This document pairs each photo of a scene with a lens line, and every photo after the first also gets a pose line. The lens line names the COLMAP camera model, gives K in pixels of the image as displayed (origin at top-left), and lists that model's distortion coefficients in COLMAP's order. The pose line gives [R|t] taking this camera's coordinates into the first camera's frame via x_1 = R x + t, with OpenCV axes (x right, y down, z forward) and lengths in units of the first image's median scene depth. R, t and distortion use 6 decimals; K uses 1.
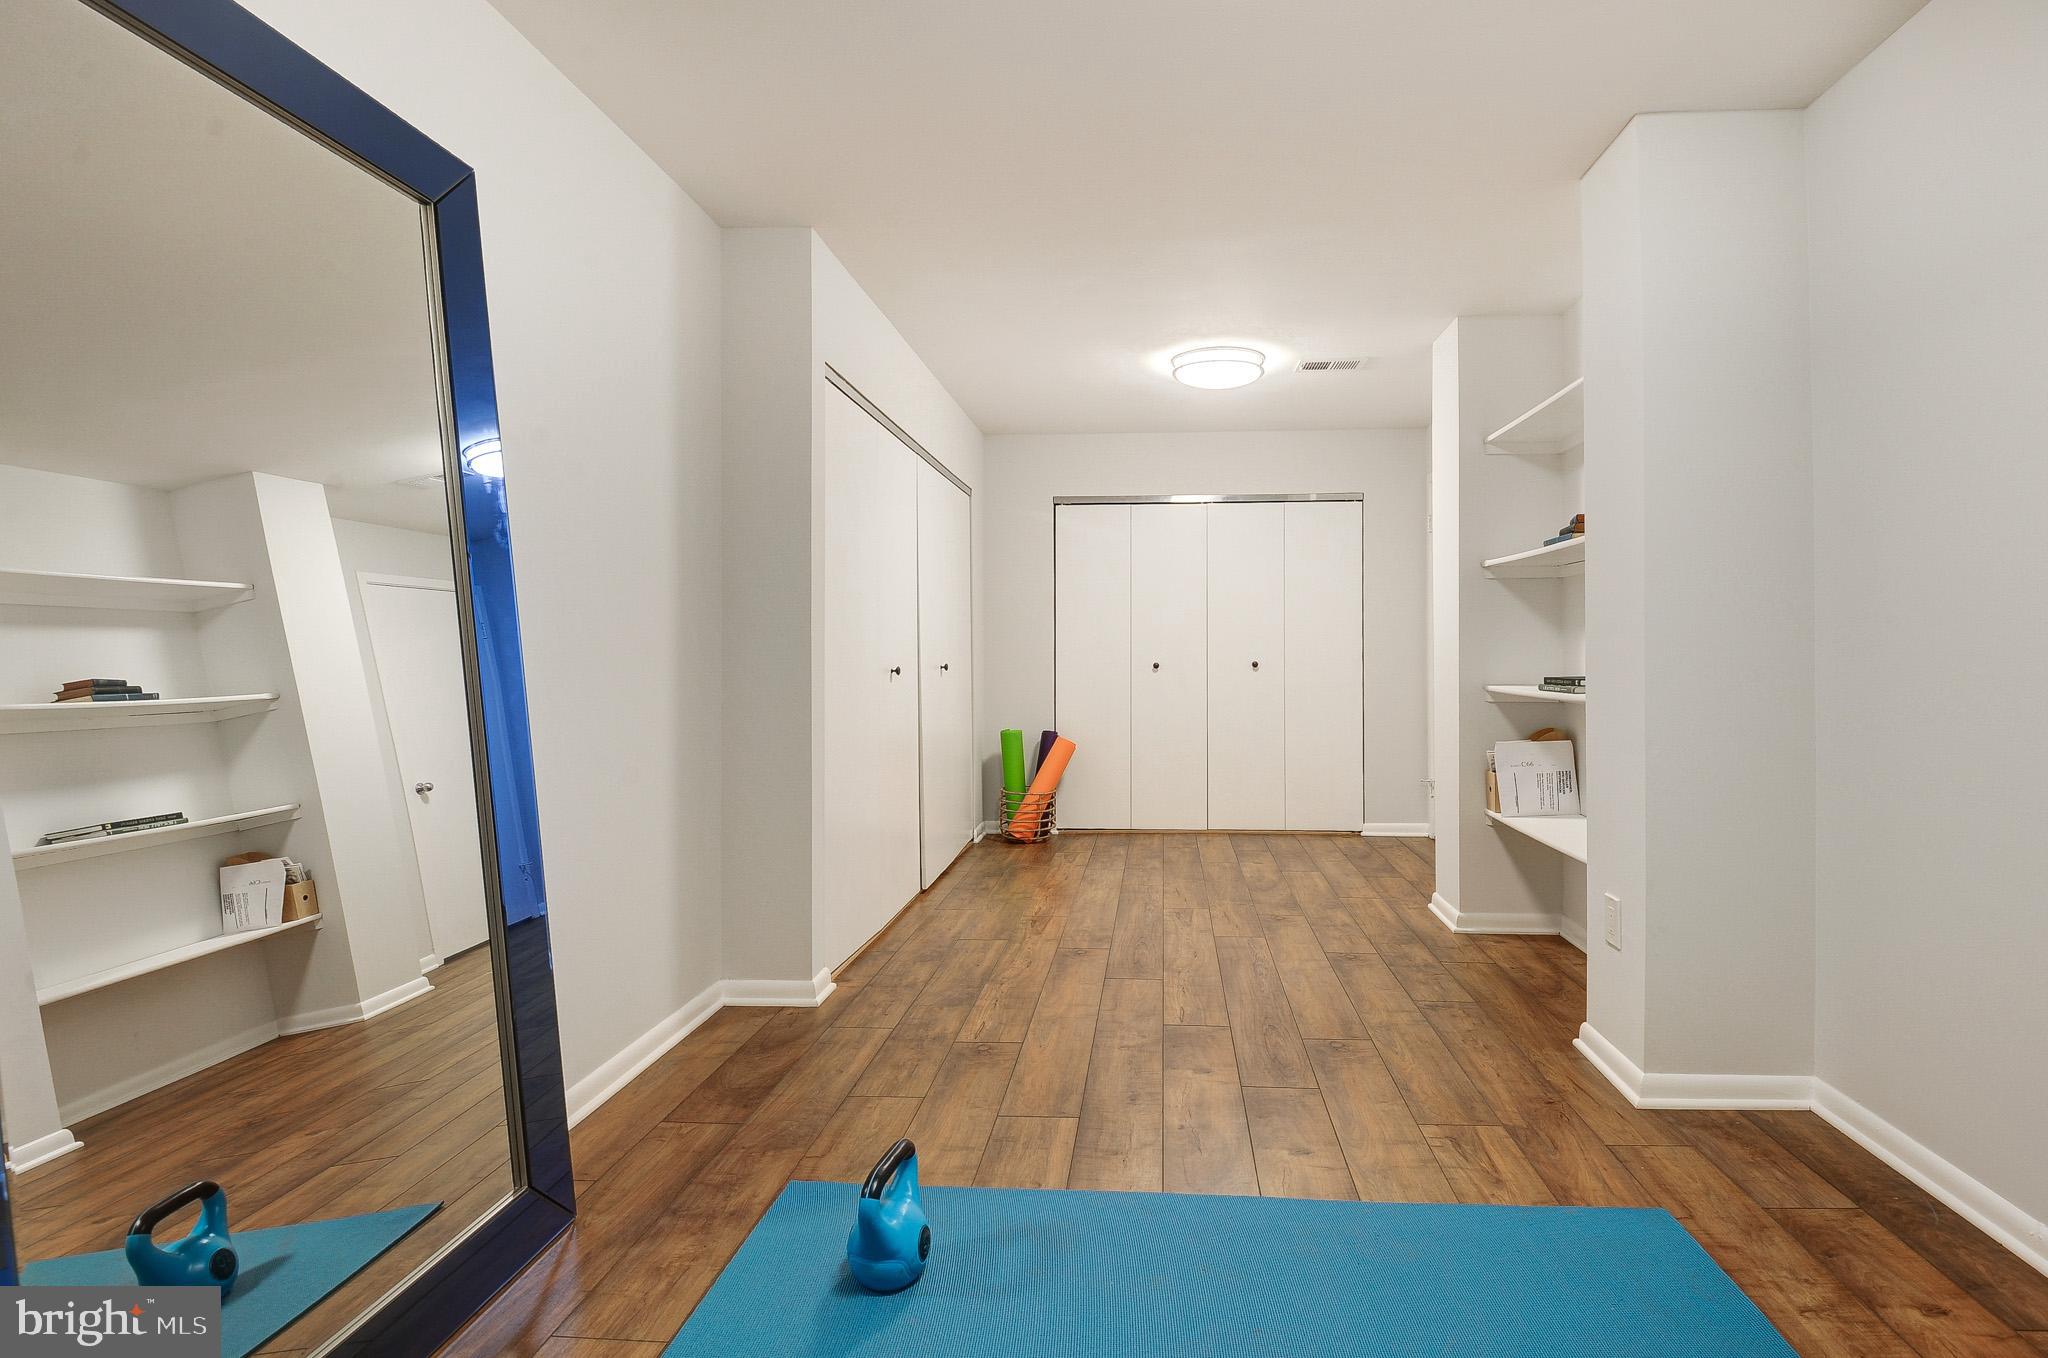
lens RADIAL K [[963.8, 0, 1022.4], [0, 963.8, 654.9], [0, 0, 1]] dist [0.013019, -0.029704]
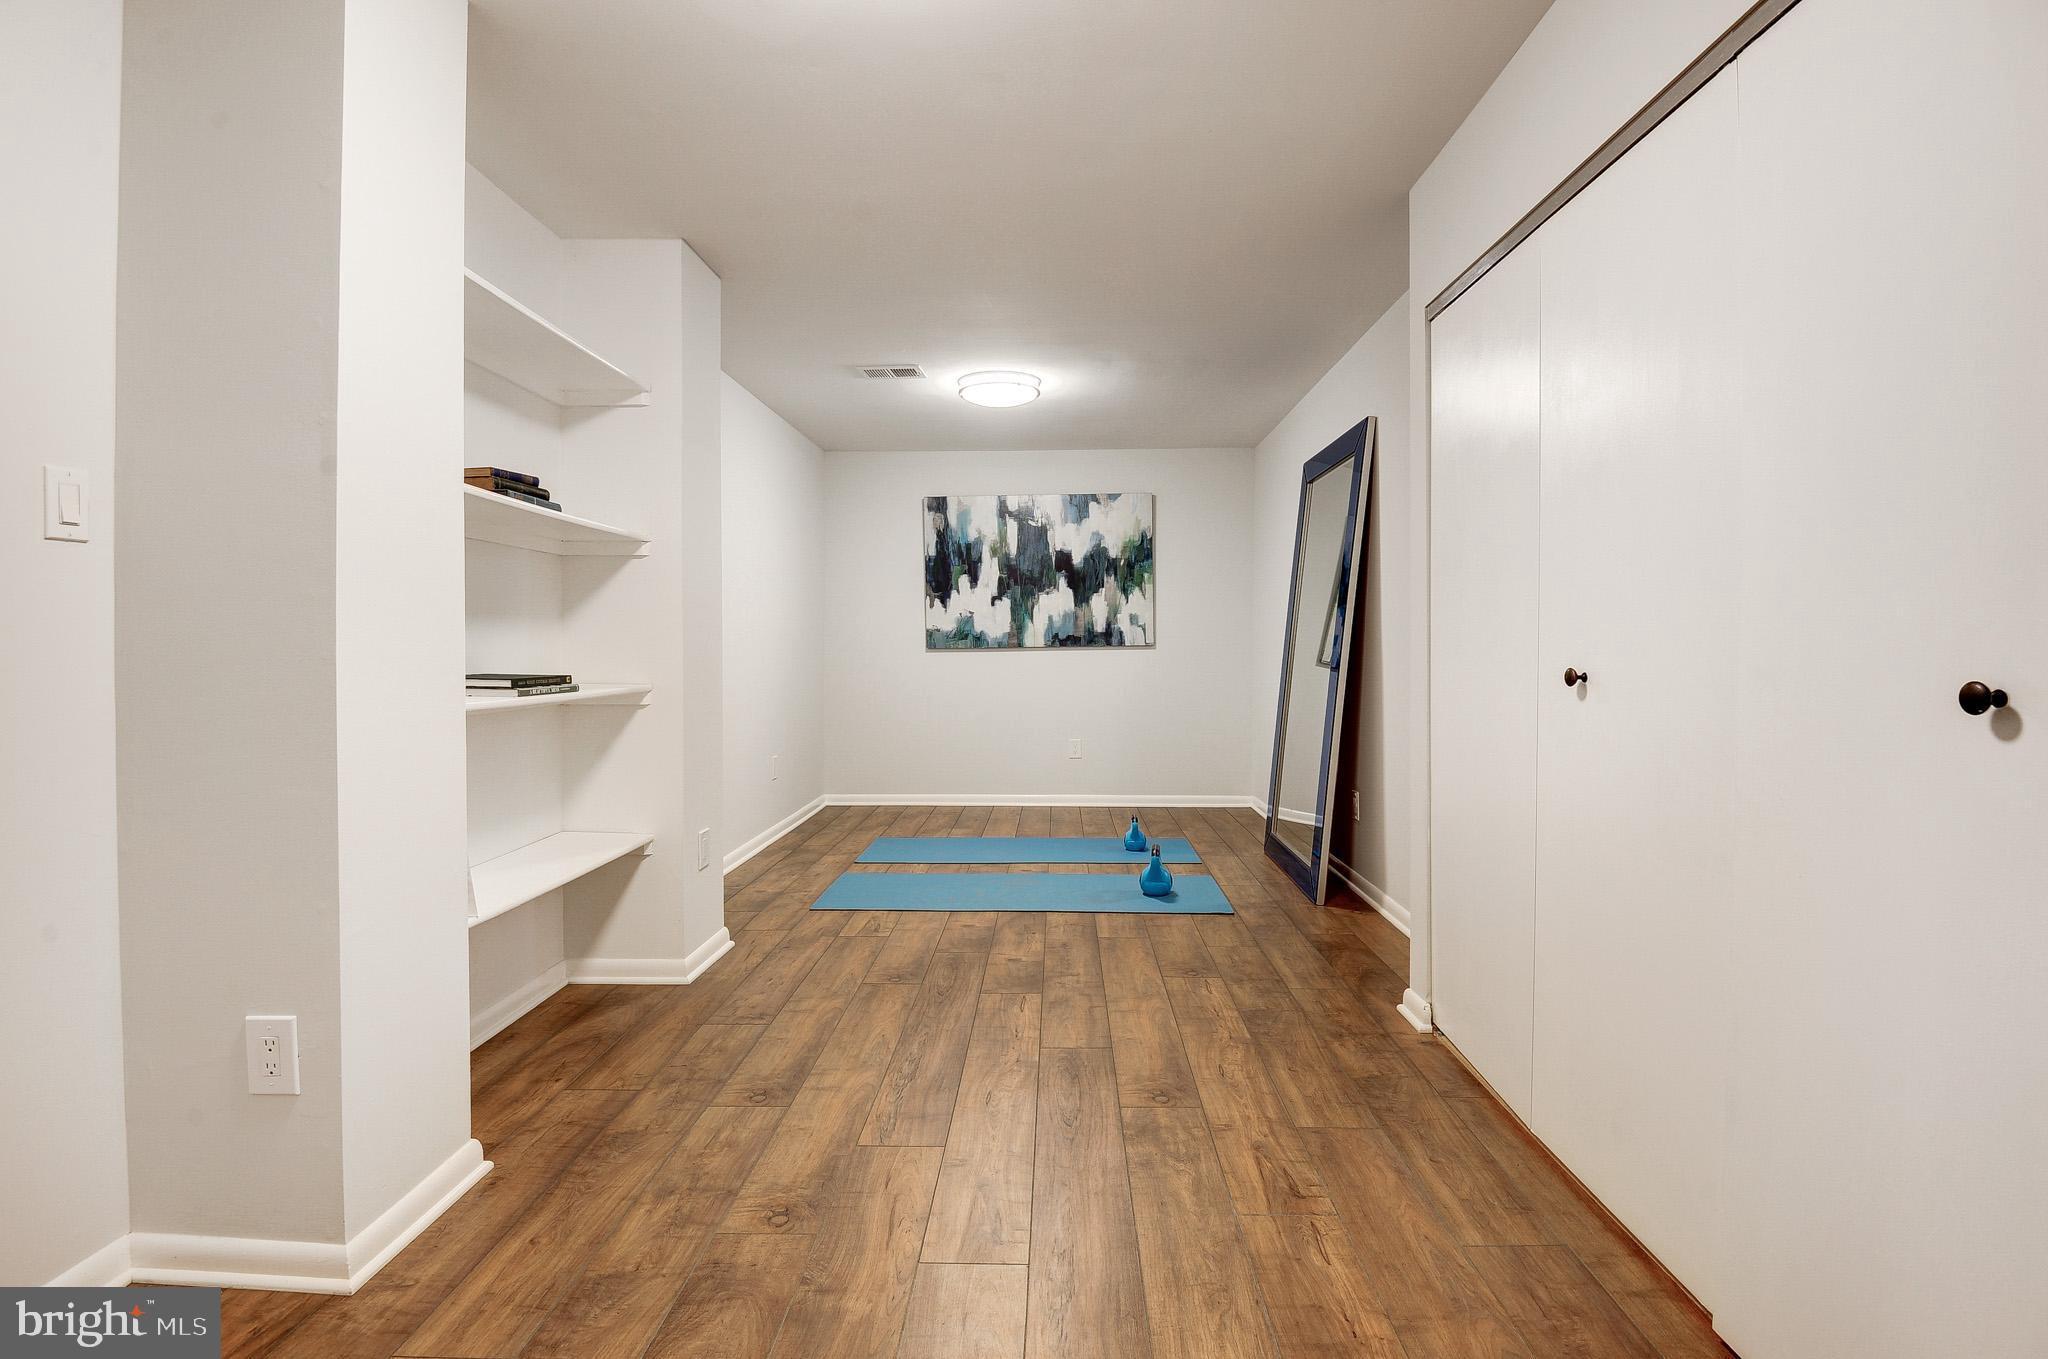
lens RADIAL K [[963.8, 0, 1022.4], [0, 963.8, 655.4], [0, 0, 1]] dist [0.013019, -0.029704]
pose [[-0.994283, 0.004295, -0.106695, 0.259789], [0.003363, 0.999955, 0.008916, 0.002155], [0.106728, 0.008506, -0.994252, 1.907825]]
